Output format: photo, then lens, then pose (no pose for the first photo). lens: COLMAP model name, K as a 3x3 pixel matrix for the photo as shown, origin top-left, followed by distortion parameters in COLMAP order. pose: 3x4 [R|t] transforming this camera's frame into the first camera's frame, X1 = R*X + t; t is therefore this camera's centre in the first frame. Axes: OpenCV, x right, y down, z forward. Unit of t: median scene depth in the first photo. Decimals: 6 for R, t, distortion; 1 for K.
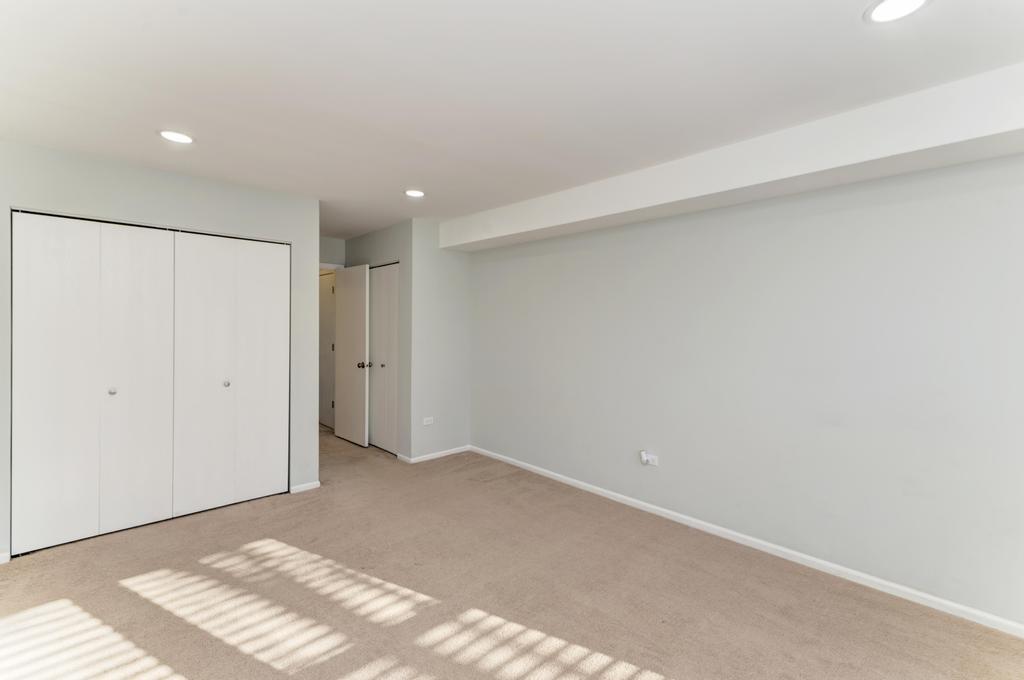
lens RADIAL K [[452.7, 0, 510.3], [0, 452.7, 331.2], [0, 0, 1]] dist [0.012820, -0.002942]
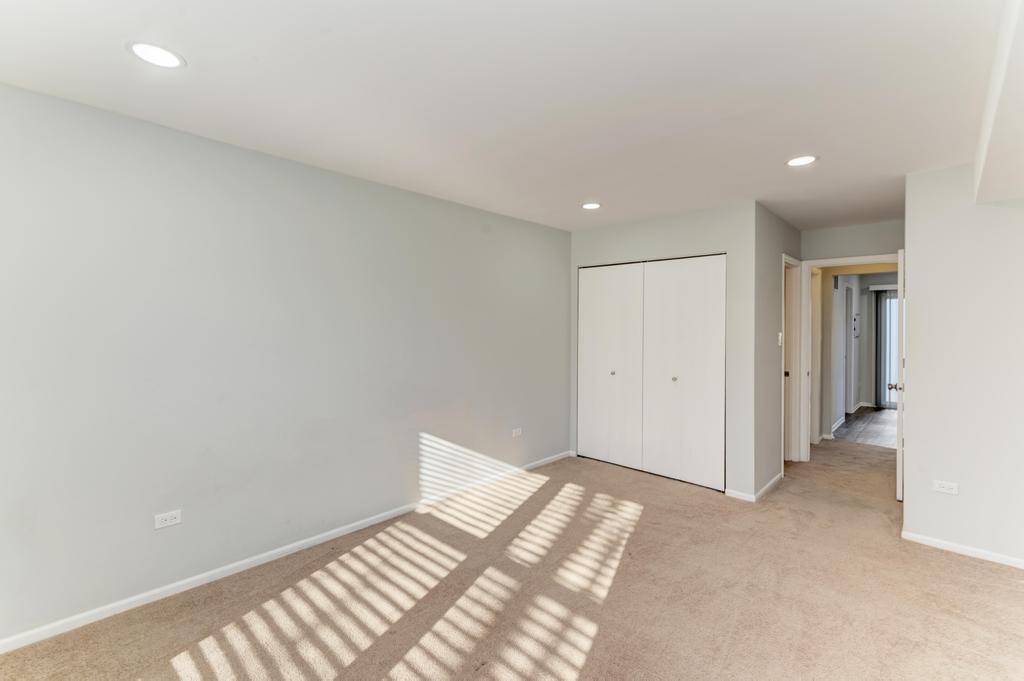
lens RADIAL K [[452.7, 0, 509.7], [0, 452.7, 336.2], [0, 0, 1]] dist [0.012820, -0.002942]
pose [[0.044007, 0.016125, -0.998901, 0.820274], [-0.021583, 0.999652, 0.015187, -0.010987], [0.998798, 0.020891, 0.044340, 0.726250]]
